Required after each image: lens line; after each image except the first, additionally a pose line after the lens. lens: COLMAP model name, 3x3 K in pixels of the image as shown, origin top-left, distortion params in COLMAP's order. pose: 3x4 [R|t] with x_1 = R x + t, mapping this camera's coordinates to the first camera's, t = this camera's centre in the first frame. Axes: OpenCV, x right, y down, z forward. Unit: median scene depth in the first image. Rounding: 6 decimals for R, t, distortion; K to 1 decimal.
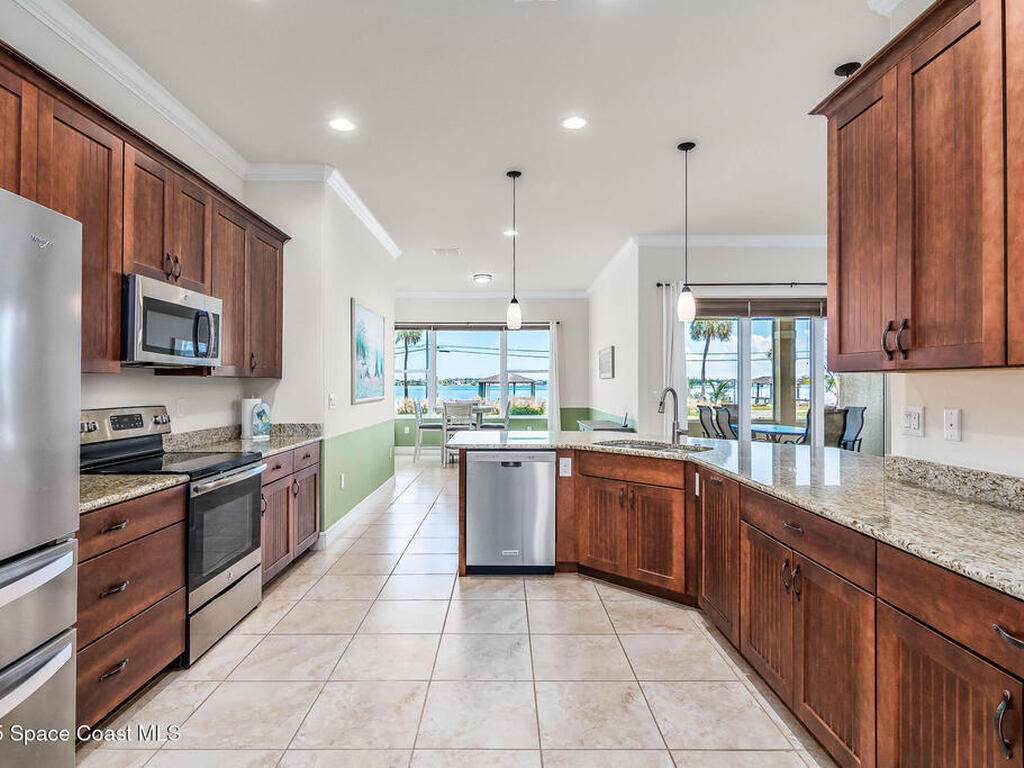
lens RADIAL K [[553.4, 0, 505.1], [0, 553.4, 385.4], [0, 0, 1]] dist [-0.006376, -0.001778]
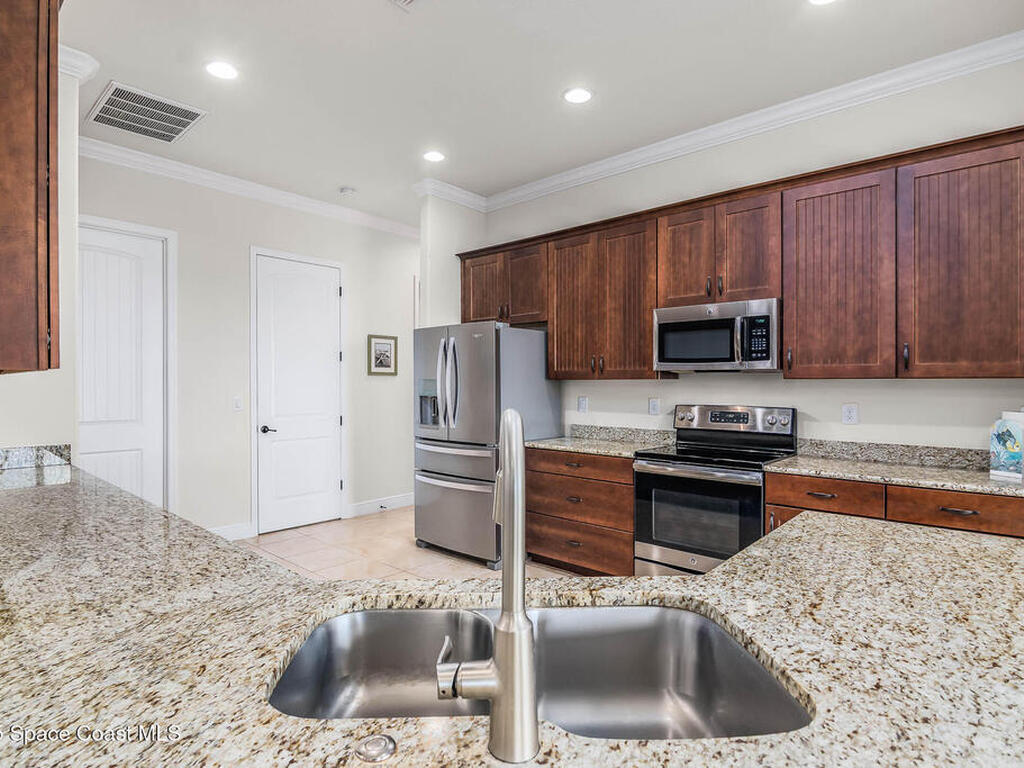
lens RADIAL K [[551.2, 0, 491.3], [0, 551.2, 380.7], [0, 0, 1]] dist [0.001403, -0.001867]
pose [[-0.680501, -0.005620, -0.732726, 0.504353], [-0.004705, 0.999983, -0.003300, -0.007630], [0.732732, 0.001202, -0.680516, 1.273859]]
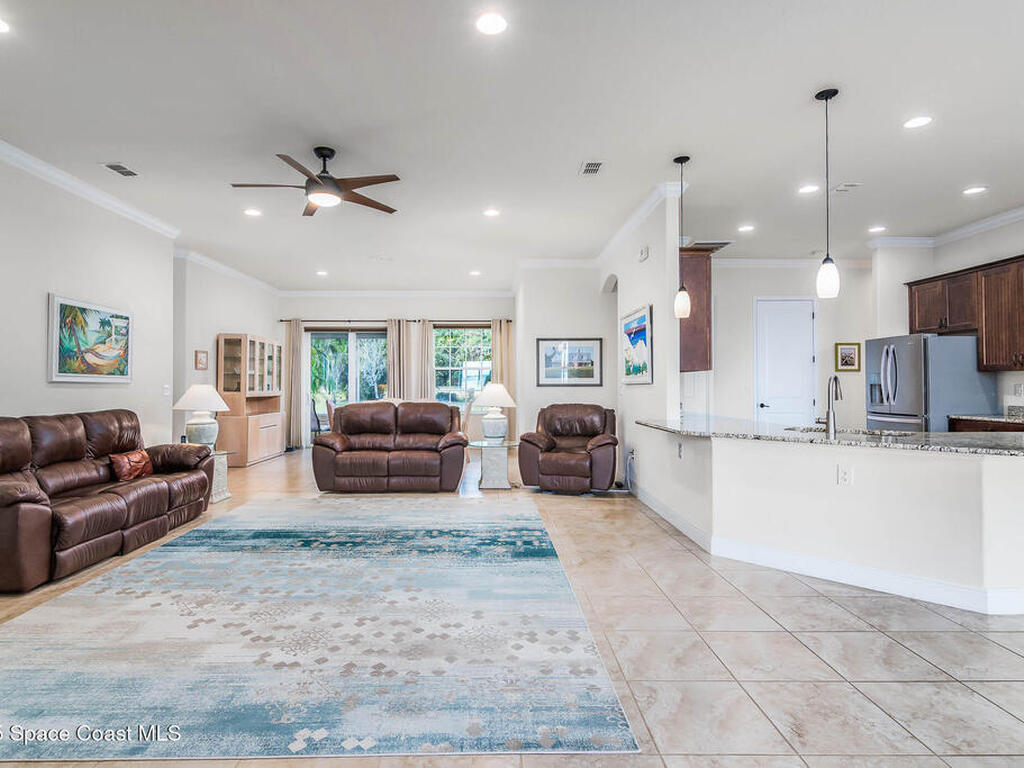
lens RADIAL K [[551.2, 0, 491.3], [0, 551.2, 380.7], [0, 0, 1]] dist [0.001403, -0.001867]
pose [[-0.999962, 0.001253, -0.008669, 1.056570], [0.001277, 0.999995, -0.002862, 0.016830], [0.008666, -0.002873, -0.999958, 2.260056]]
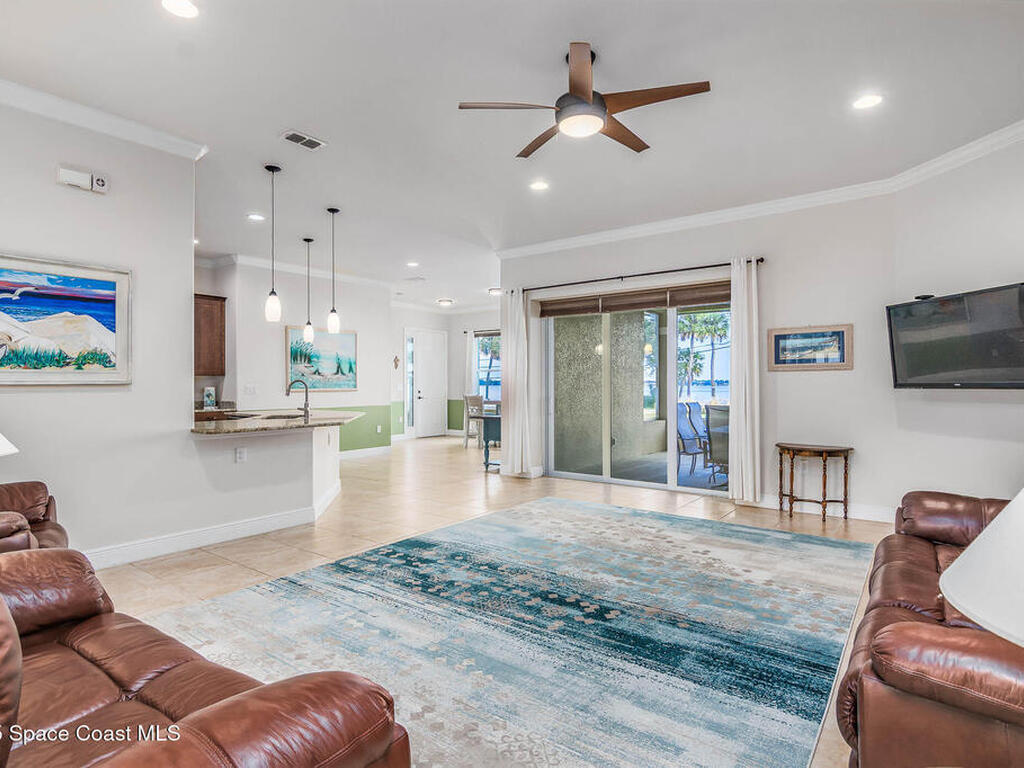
lens RADIAL K [[553.4, 0, 505.1], [0, 553.4, 385.4], [0, 0, 1]] dist [-0.006376, -0.001778]
pose [[0.796108, 0.001942, -0.605152, 1.891374], [-0.001180, 0.999998, 0.001657, 0.020454], [0.605154, -0.000605, 0.796109, 0.166674]]
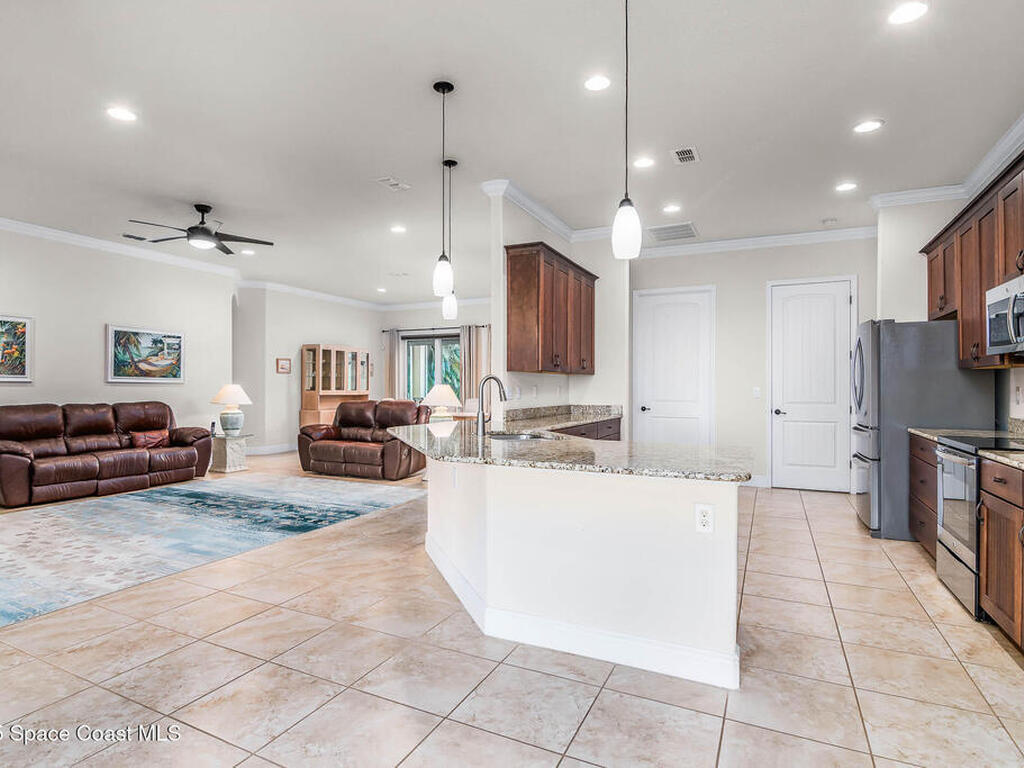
lens RADIAL K [[553.4, 0, 505.1], [0, 553.4, 385.4], [0, 0, 1]] dist [-0.006376, -0.001778]
pose [[-0.900355, -0.001702, 0.435153, -0.153120], [-0.001277, 0.999998, 0.001269, 0.022529], [-0.435154, 0.000587, -0.900356, 2.097519]]
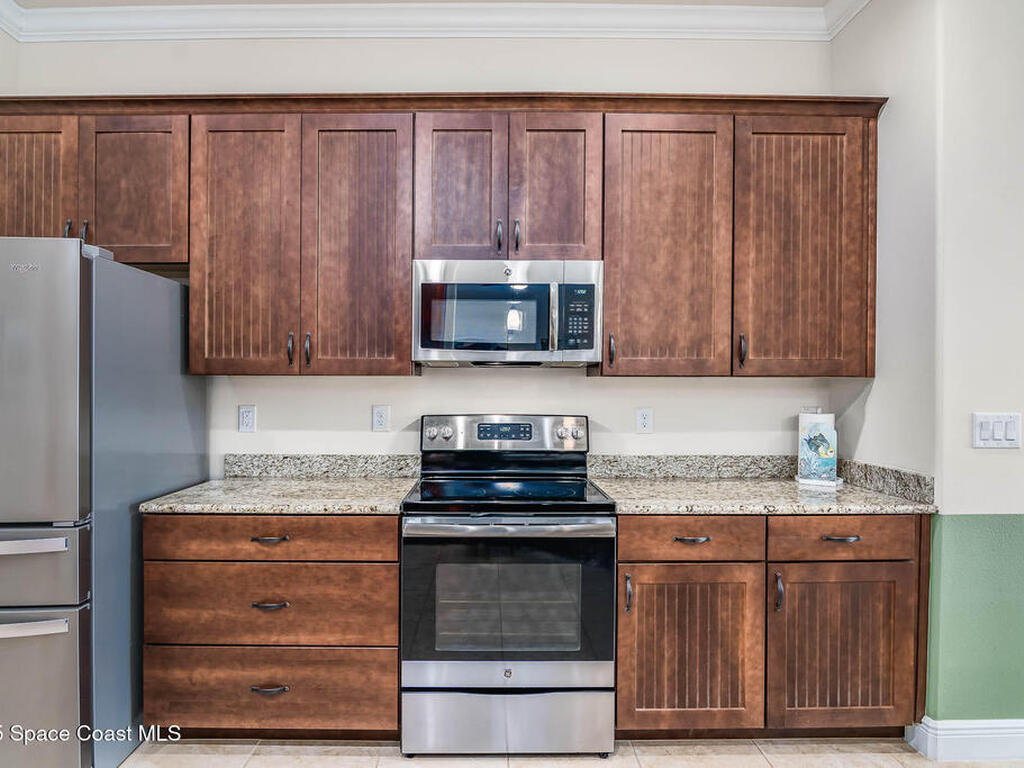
lens RADIAL K [[561.5, 0, 491.2], [0, 561.5, 382.0], [0, 0, 1]] dist [-0.009219, -0.001485]
pose [[0.008253, -0.006191, -0.999947, 0.158573], [-0.006160, 0.999962, -0.006242, -0.003902], [0.999947, 0.006211, 0.008214, 0.856147]]
